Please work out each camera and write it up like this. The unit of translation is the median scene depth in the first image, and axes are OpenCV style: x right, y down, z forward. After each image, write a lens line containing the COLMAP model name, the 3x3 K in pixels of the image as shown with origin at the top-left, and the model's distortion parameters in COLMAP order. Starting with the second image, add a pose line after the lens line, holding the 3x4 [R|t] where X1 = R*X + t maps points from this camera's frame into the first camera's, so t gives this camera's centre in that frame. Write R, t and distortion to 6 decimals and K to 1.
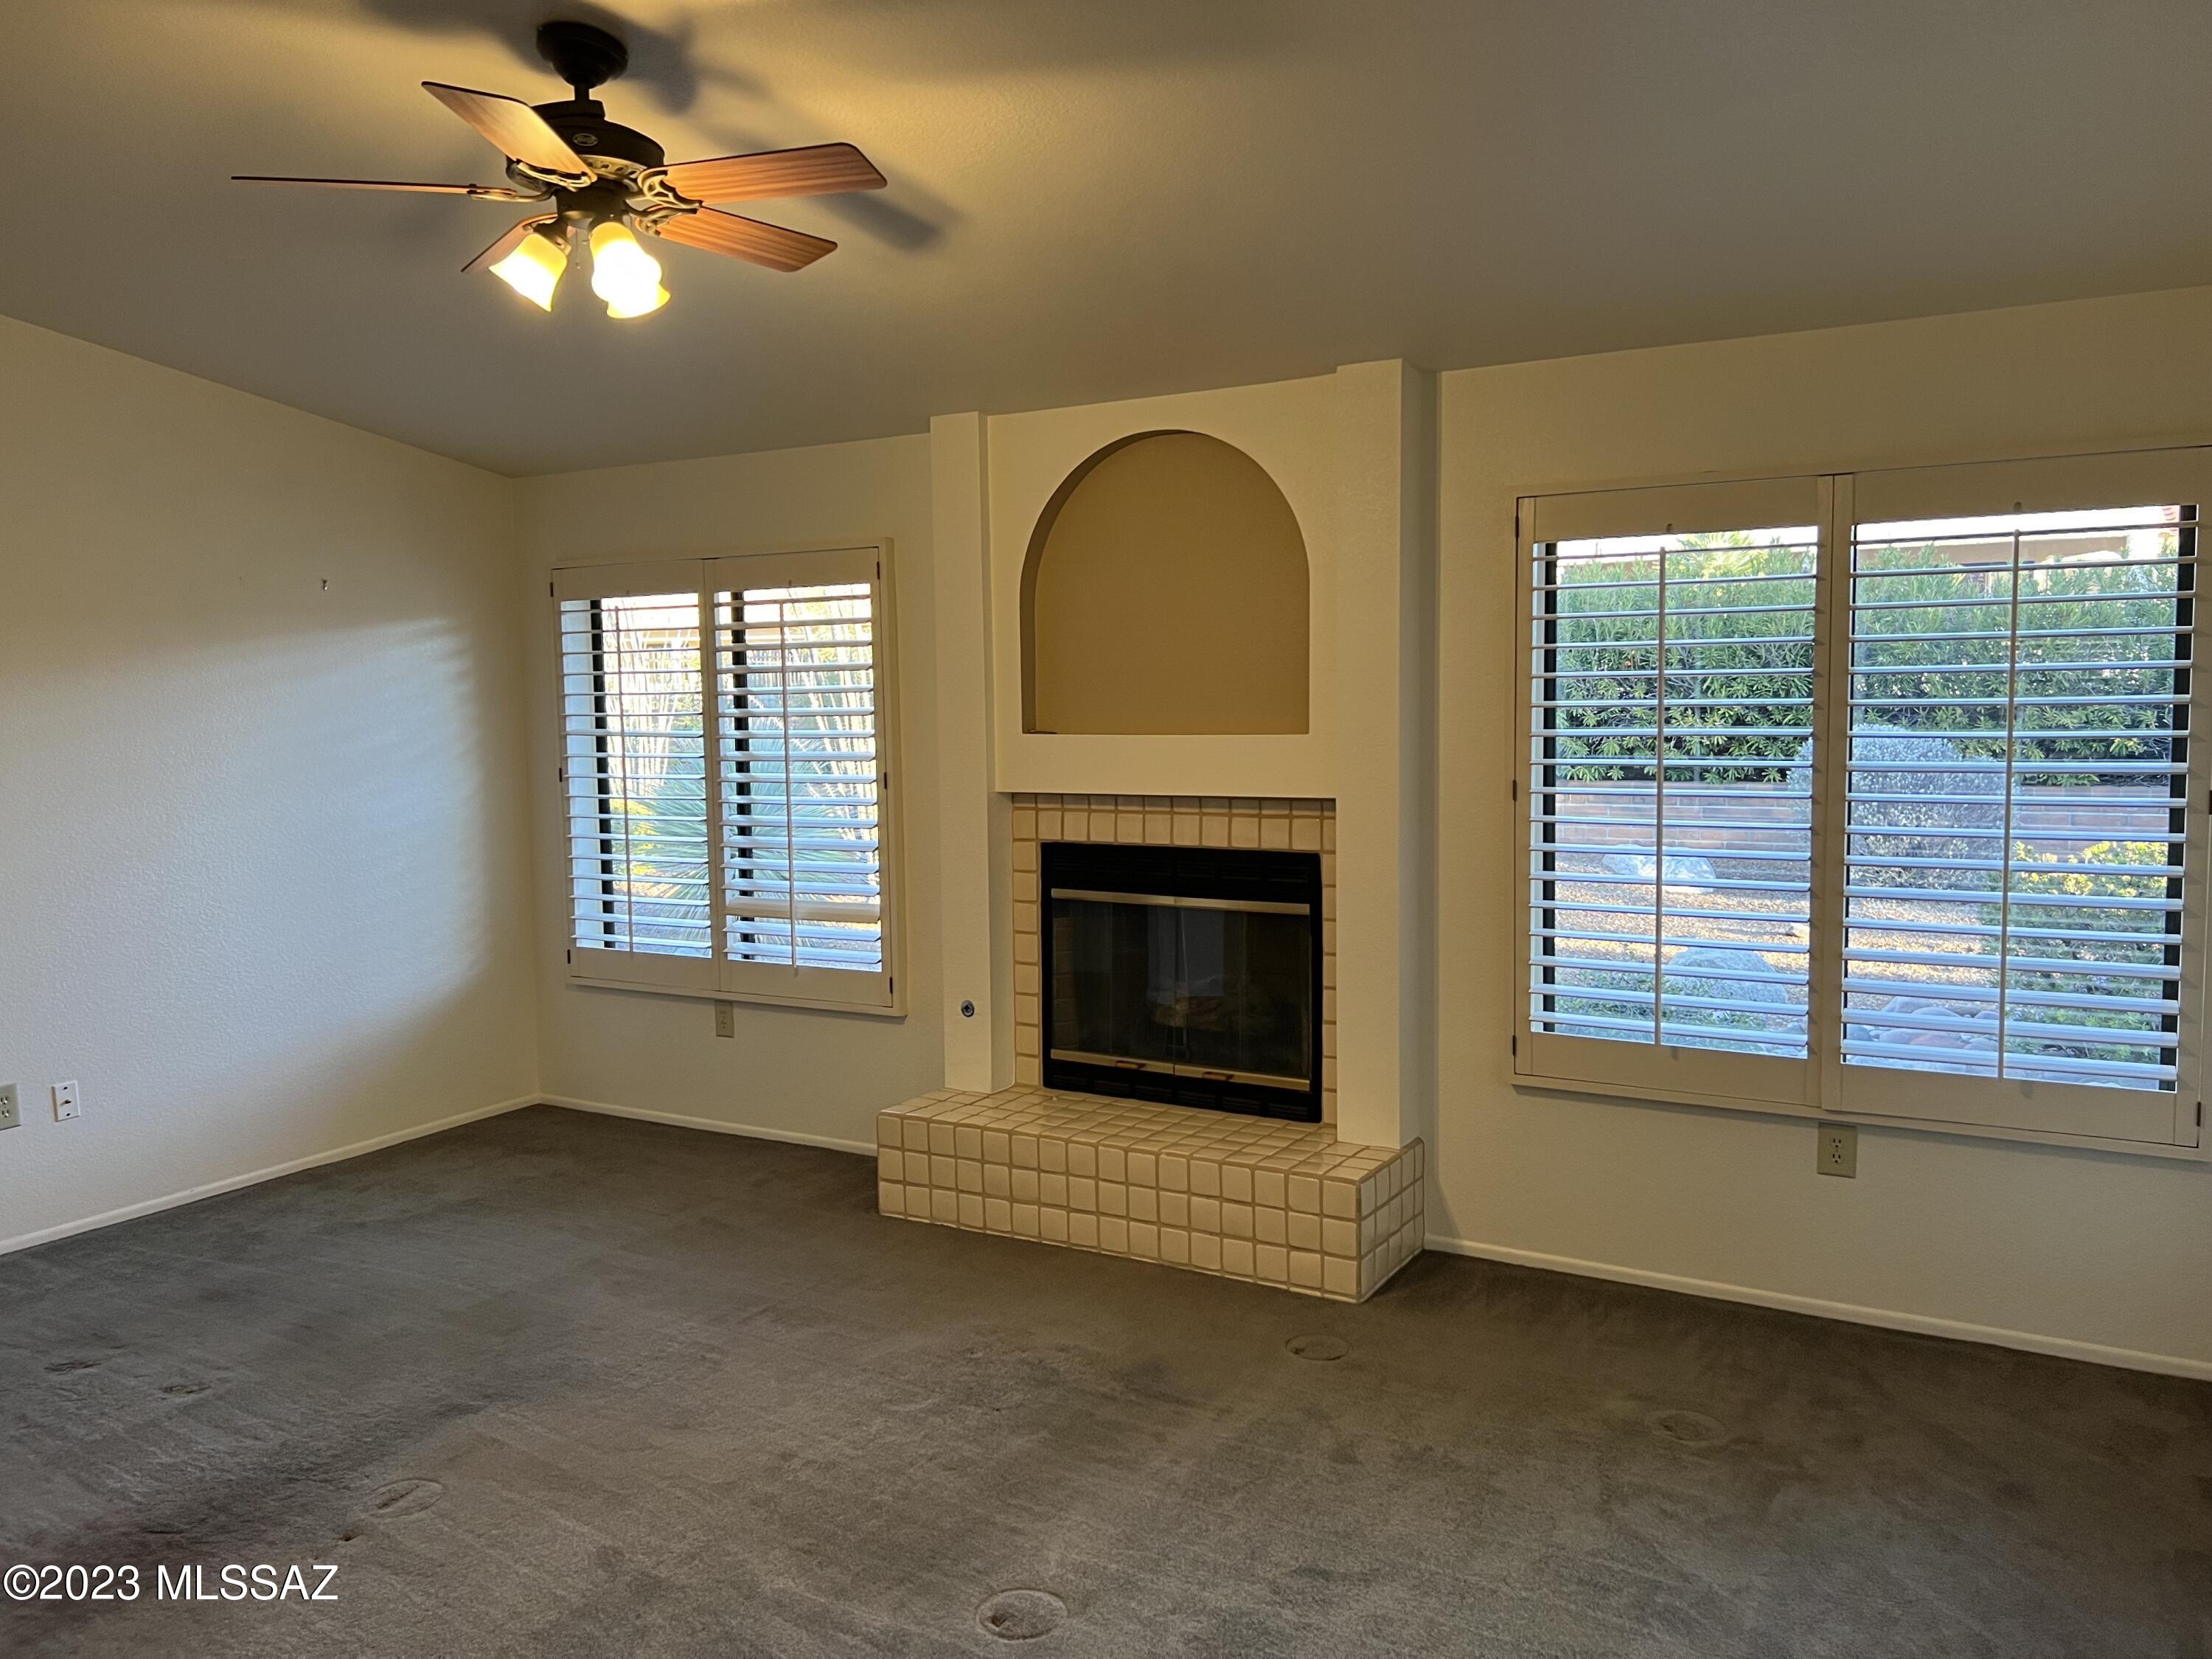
lens RADIAL K [[1616.9, 0, 1204.5], [0, 1616.9, 831.9], [0, 0, 1]] dist [0.097516, -0.000055]
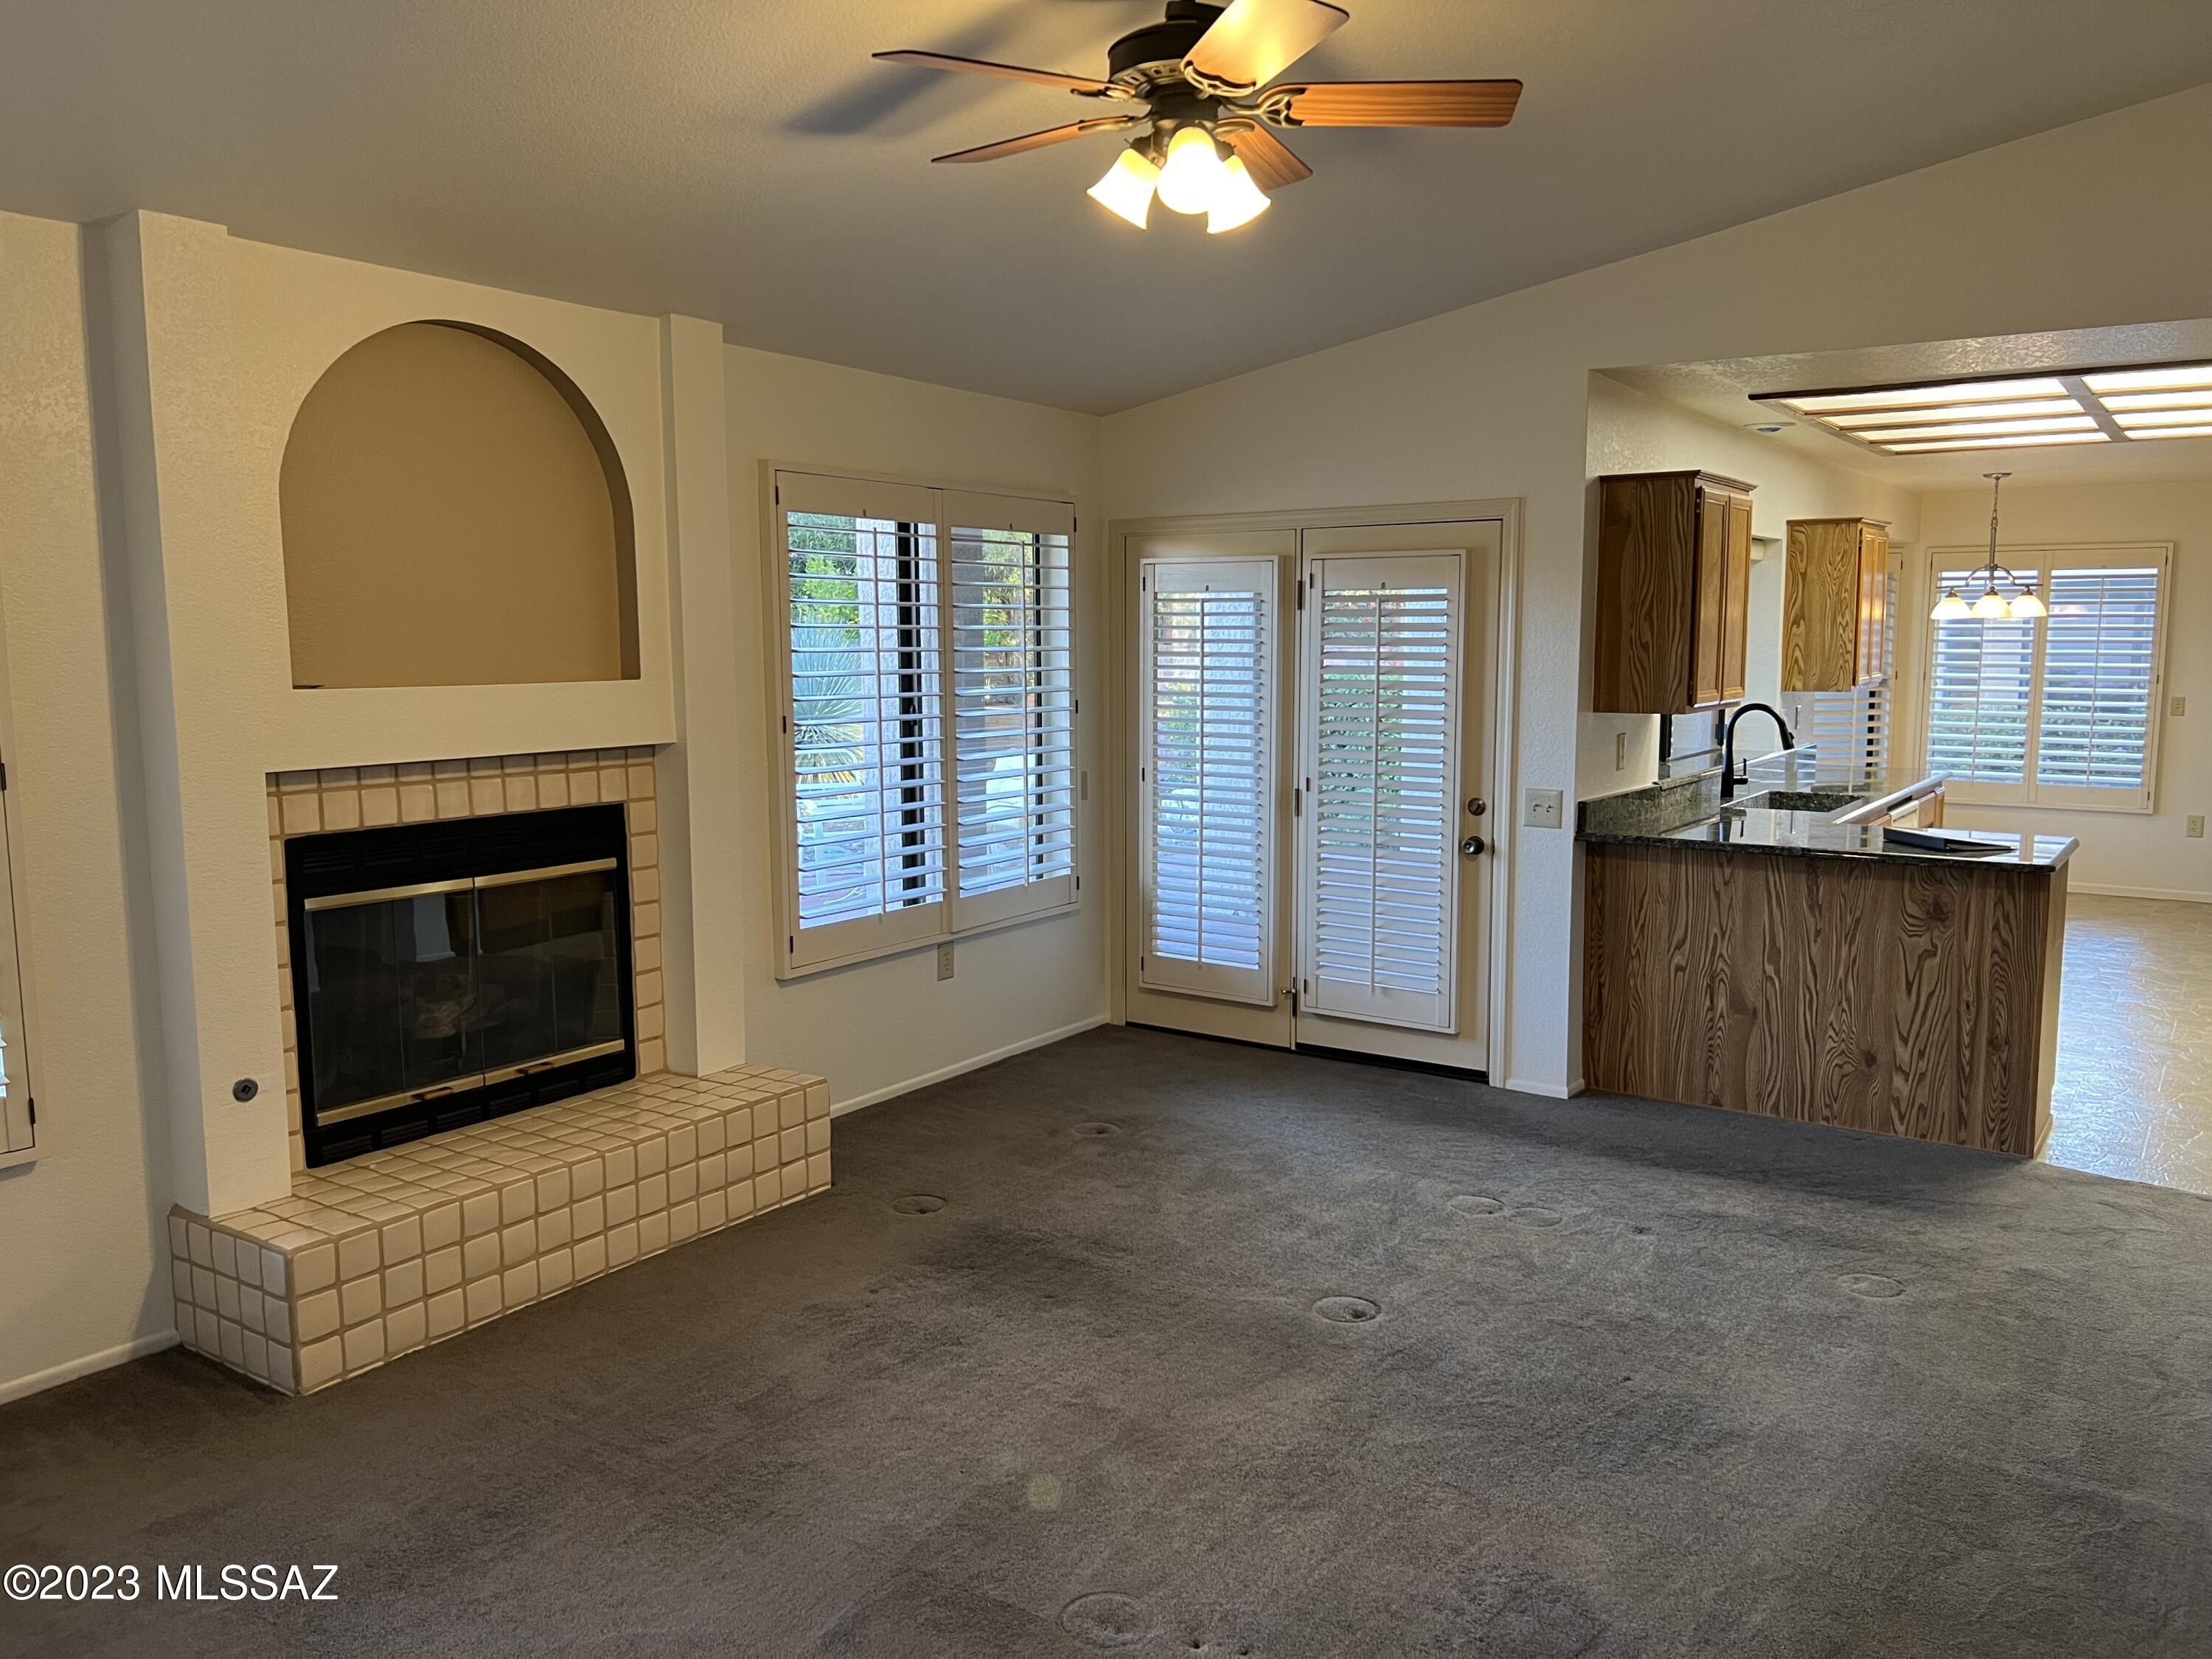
lens RADIAL K [[1651.9, 0, 1106.0], [0, 1651.9, 829.5], [0, 0, 1]] dist [0.056753, -0.003491]
pose [[0.101689, -0.107840, 0.988954, -0.869085], [0.083942, 0.991492, 0.099485, -0.044885], [-0.991268, 0.072899, 0.109876, 0.593574]]
